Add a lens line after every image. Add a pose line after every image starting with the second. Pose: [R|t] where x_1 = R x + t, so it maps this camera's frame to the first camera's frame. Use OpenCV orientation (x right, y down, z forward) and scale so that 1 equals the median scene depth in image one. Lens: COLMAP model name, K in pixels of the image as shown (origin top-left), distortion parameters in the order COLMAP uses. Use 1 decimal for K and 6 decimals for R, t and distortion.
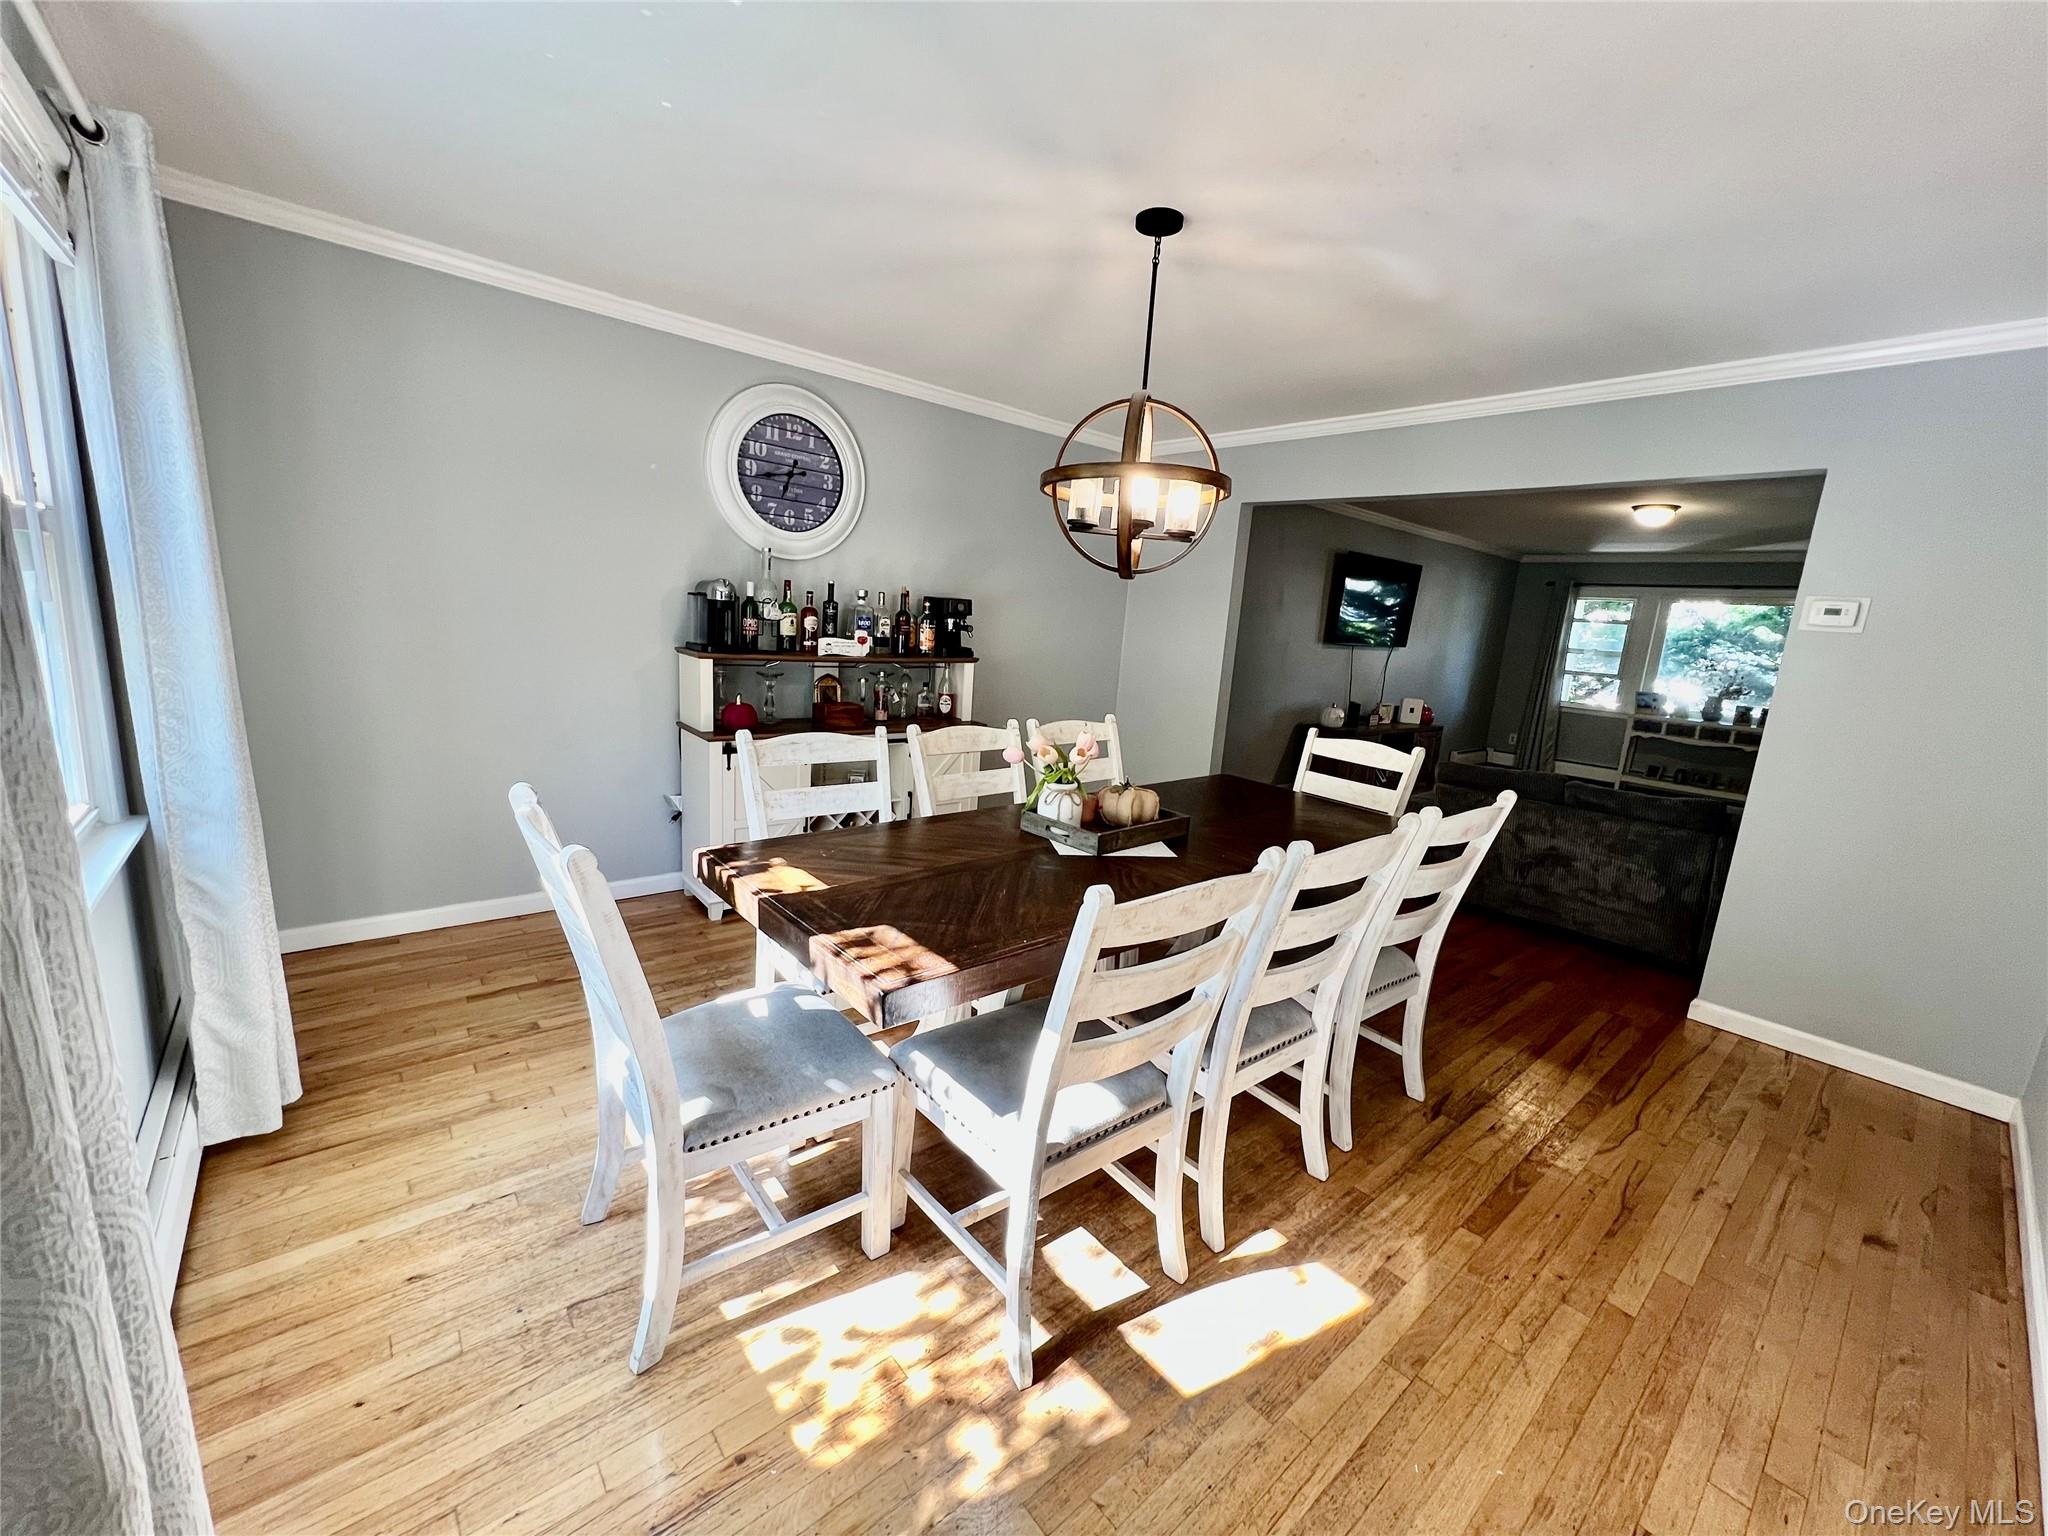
lens RADIAL K [[815.5, 0, 1028.6], [0, 815.5, 766.1], [0, 0, 1]] dist [-0.003109, -0.000209]
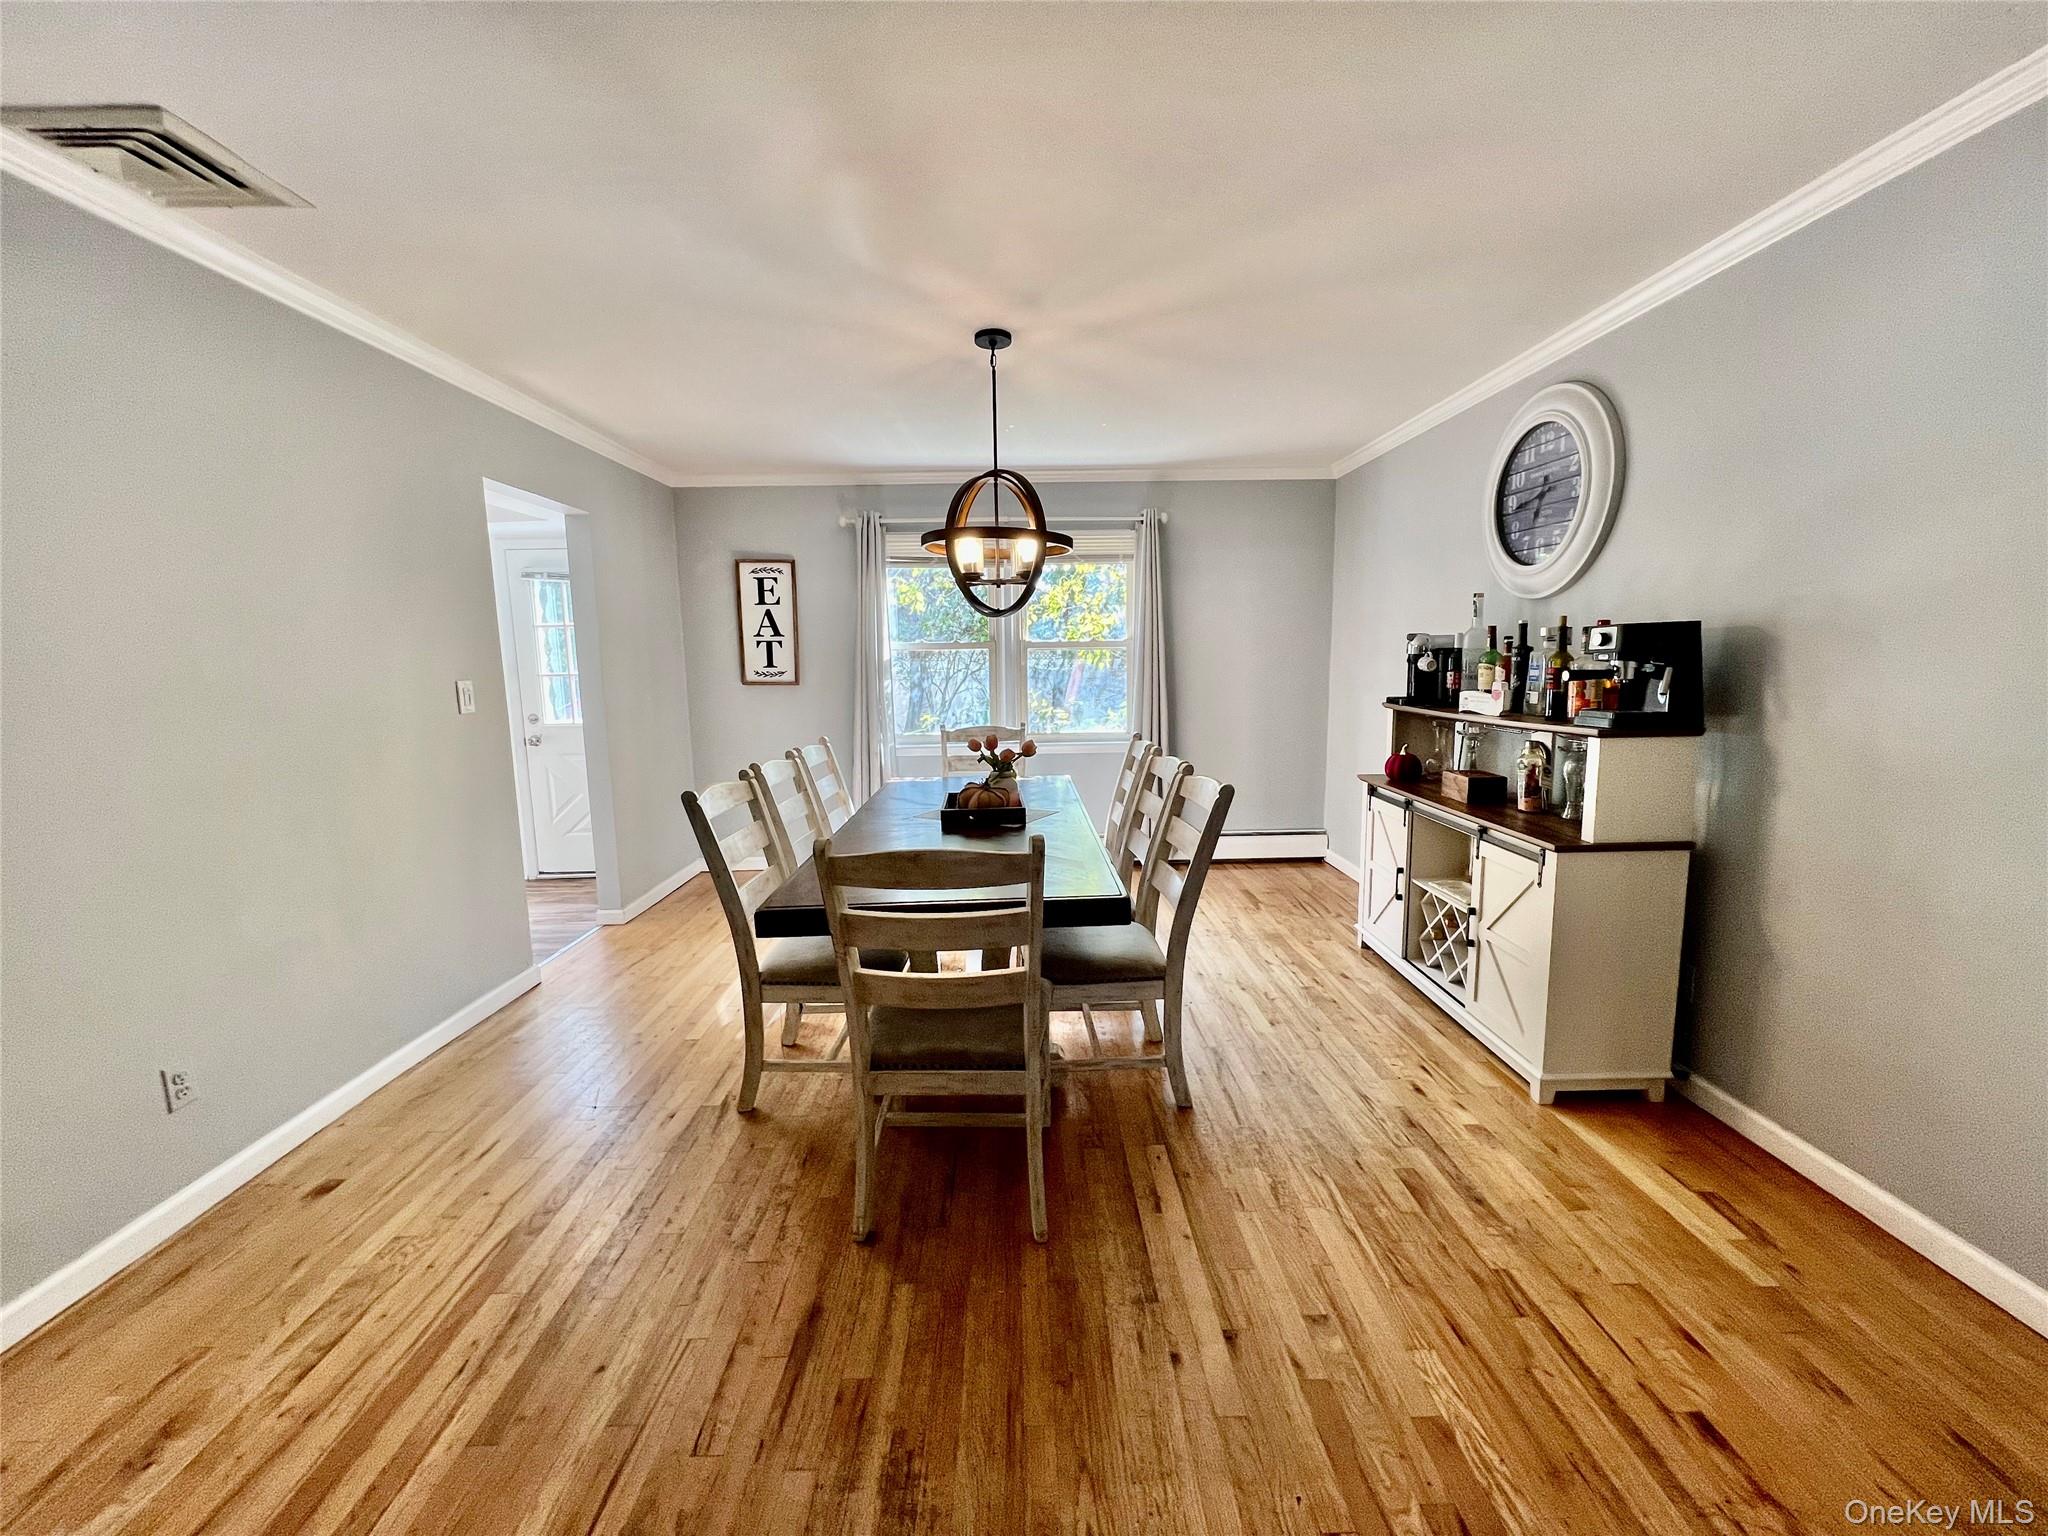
lens RADIAL K [[815.5, 0, 1028.6], [0, 815.5, 766.1], [0, 0, 1]] dist [-0.003109, -0.000209]
pose [[-0.638264, 0.043918, -0.768563, 0.681734], [-0.174062, 0.964282, 0.199655, -0.172332], [0.749881, 0.261210, -0.607823, 1.196442]]
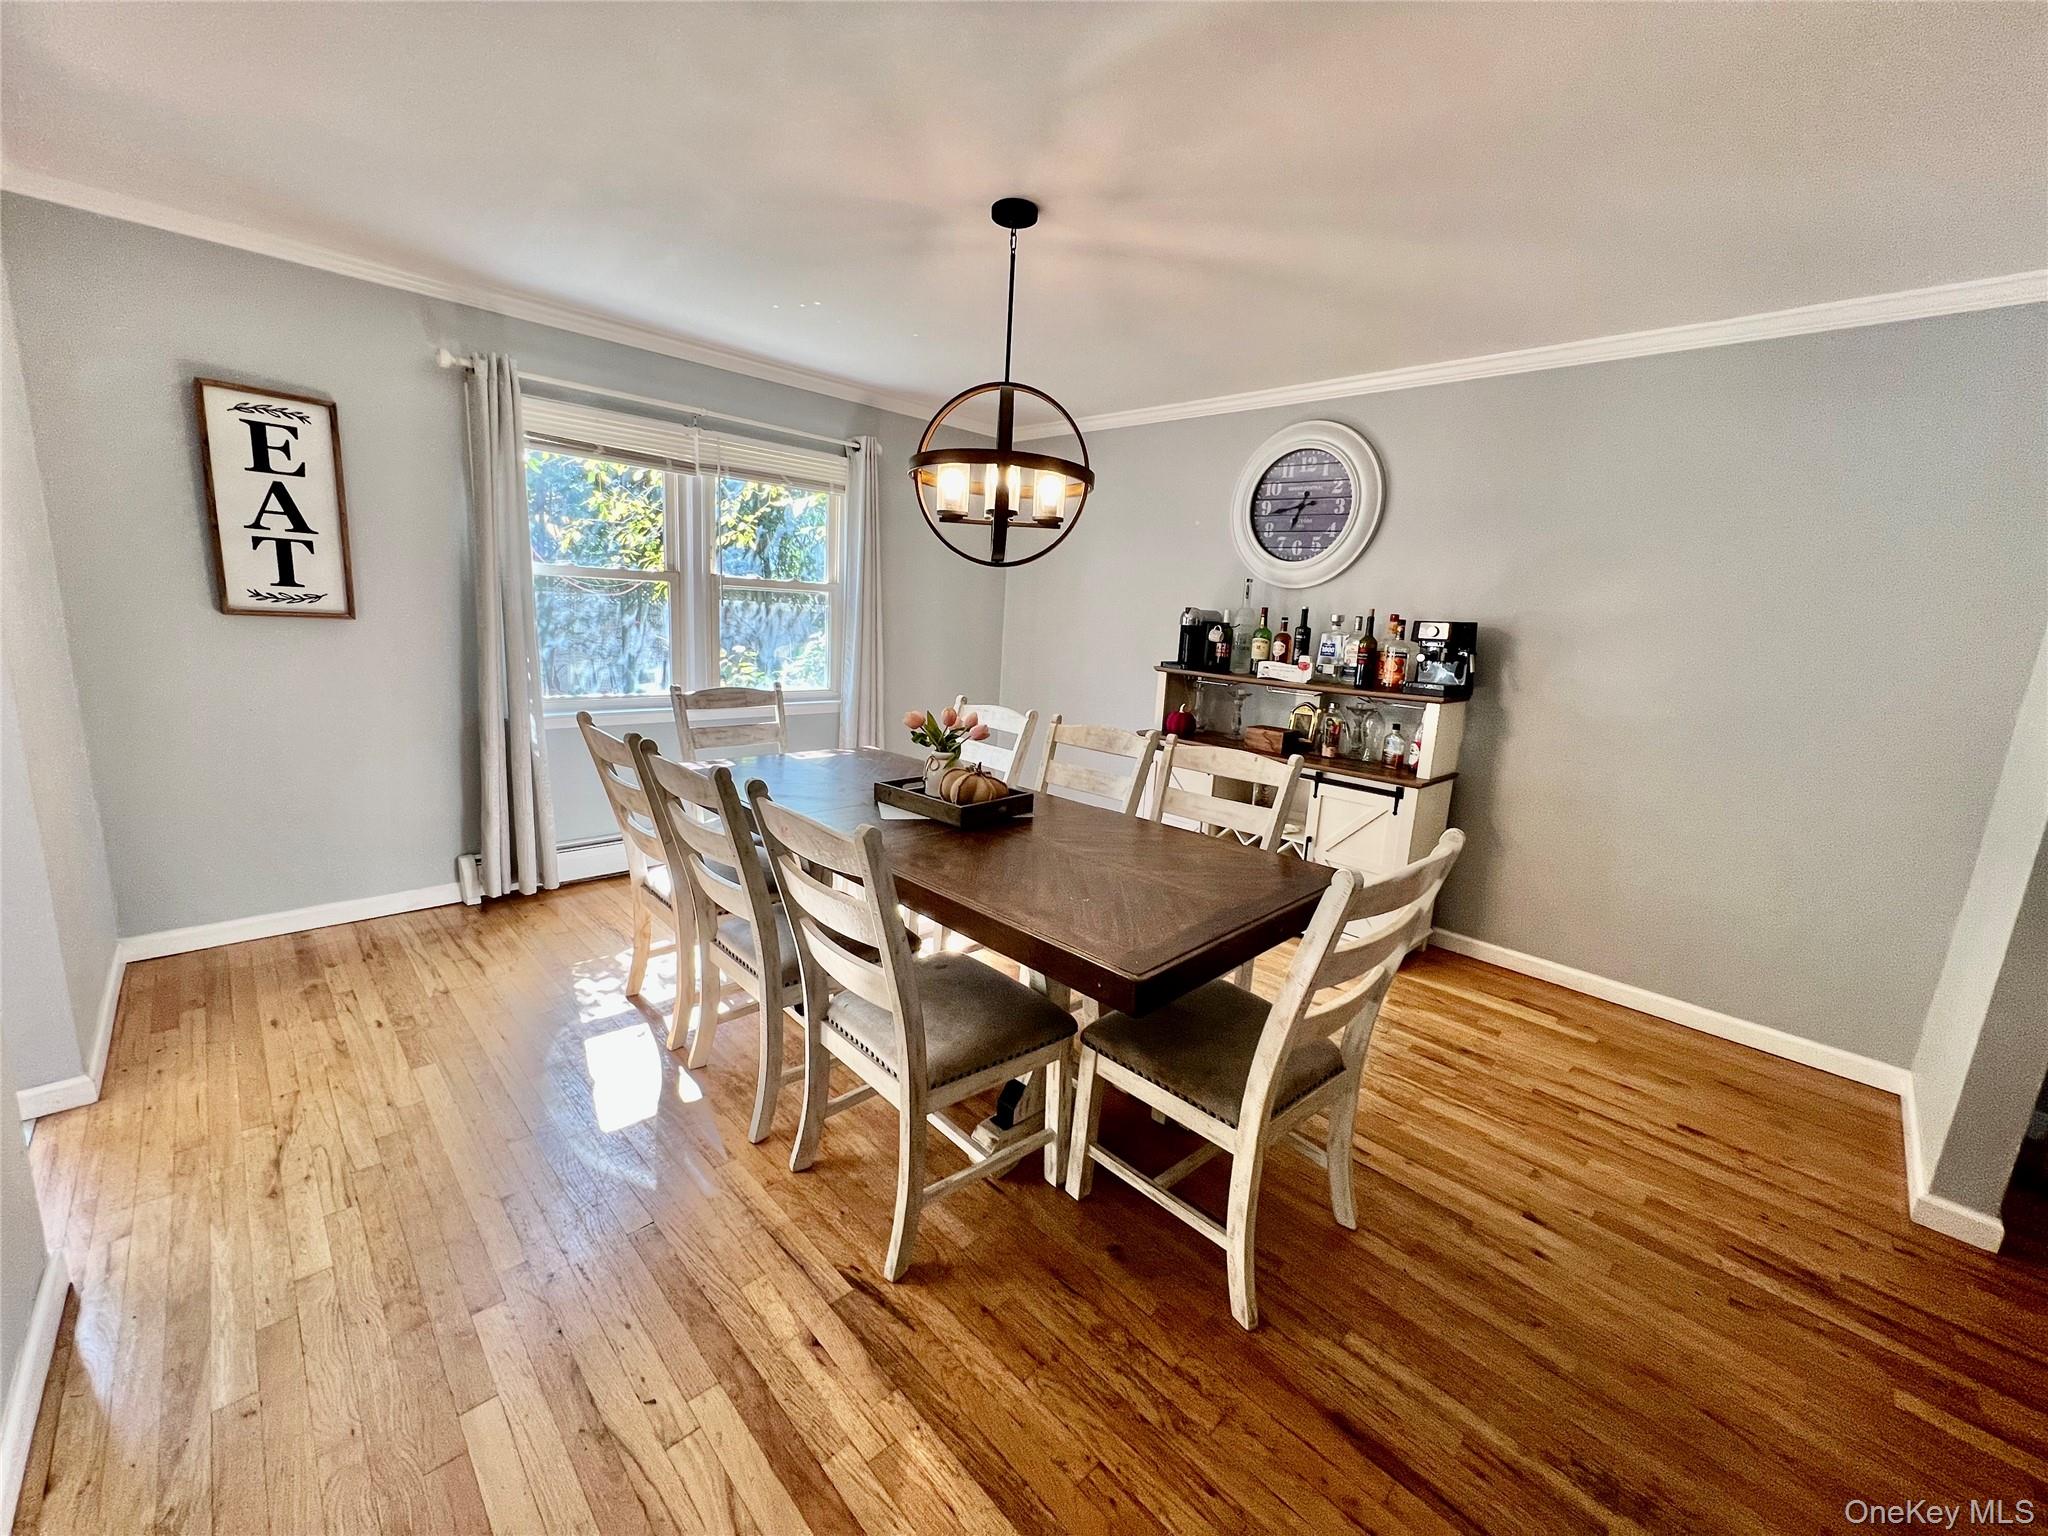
lens RADIAL K [[815.5, 0, 1028.6], [0, 815.5, 766.1], [0, 0, 1]] dist [-0.003109, -0.000209]
pose [[0.077939, 0.128023, -0.988704, 0.752666], [-0.238771, 0.965255, 0.106164, -0.068740], [0.967943, 0.227799, 0.105799, 0.640051]]
